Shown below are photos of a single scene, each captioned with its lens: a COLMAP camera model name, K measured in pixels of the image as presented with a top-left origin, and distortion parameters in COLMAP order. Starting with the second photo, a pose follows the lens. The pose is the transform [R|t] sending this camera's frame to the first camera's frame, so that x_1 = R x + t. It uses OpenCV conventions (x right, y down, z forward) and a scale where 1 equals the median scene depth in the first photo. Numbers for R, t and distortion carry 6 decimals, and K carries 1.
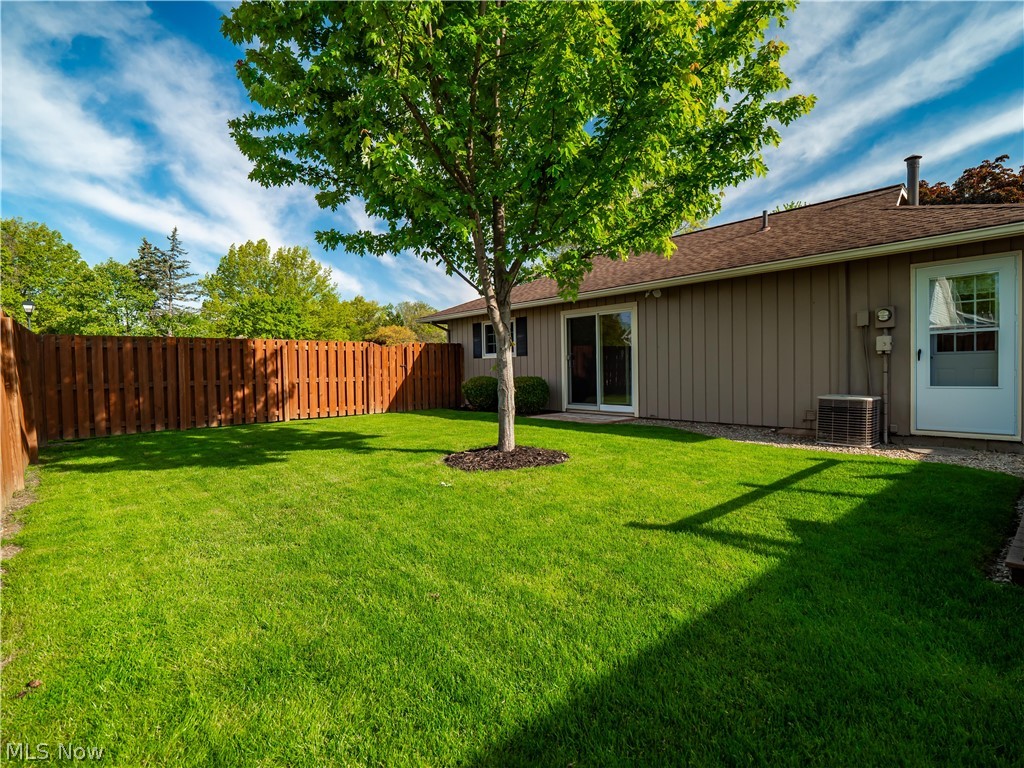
lens RADIAL K [[516.4, 0, 512.3], [0, 516.4, 401.8], [0, 0, 1]] dist [-0.014856, -0.001072]
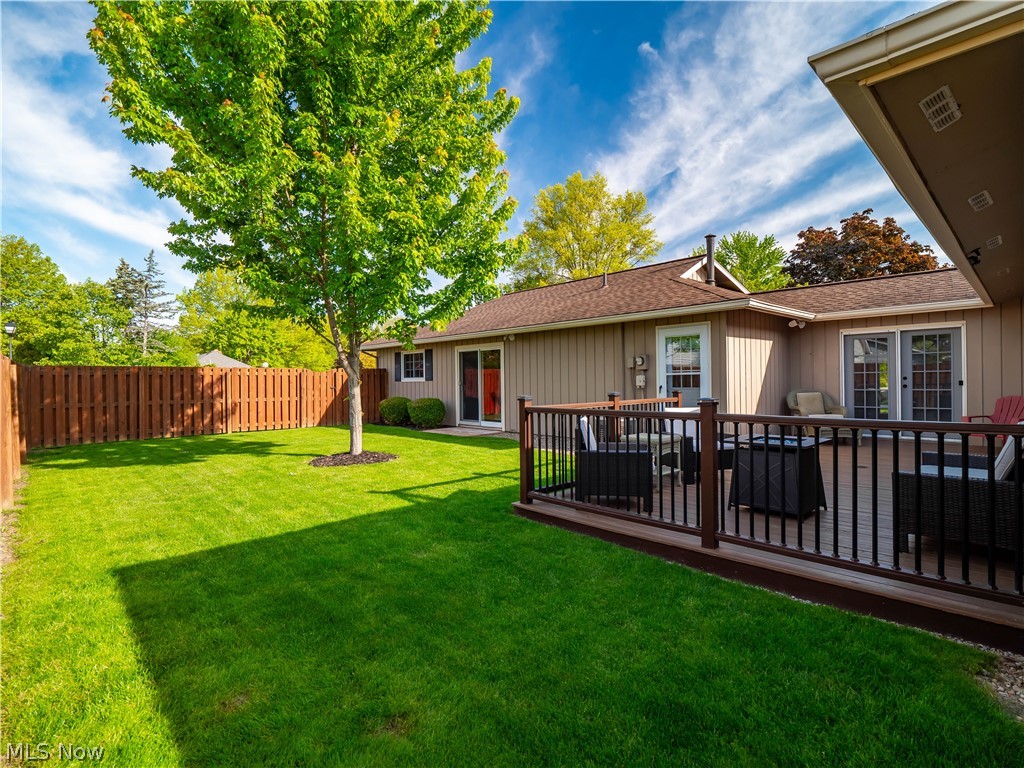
lens RADIAL K [[511.2, 0, 512.0], [0, 511.2, 384.0], [0, 0, 1]] dist [-0.015597, -0.000204]
pose [[0.999292, 0.006957, 0.036987, 0.172612], [-0.004744, 0.998211, -0.059605, -0.009757], [-0.037336, 0.059387, 0.997537, -0.219602]]
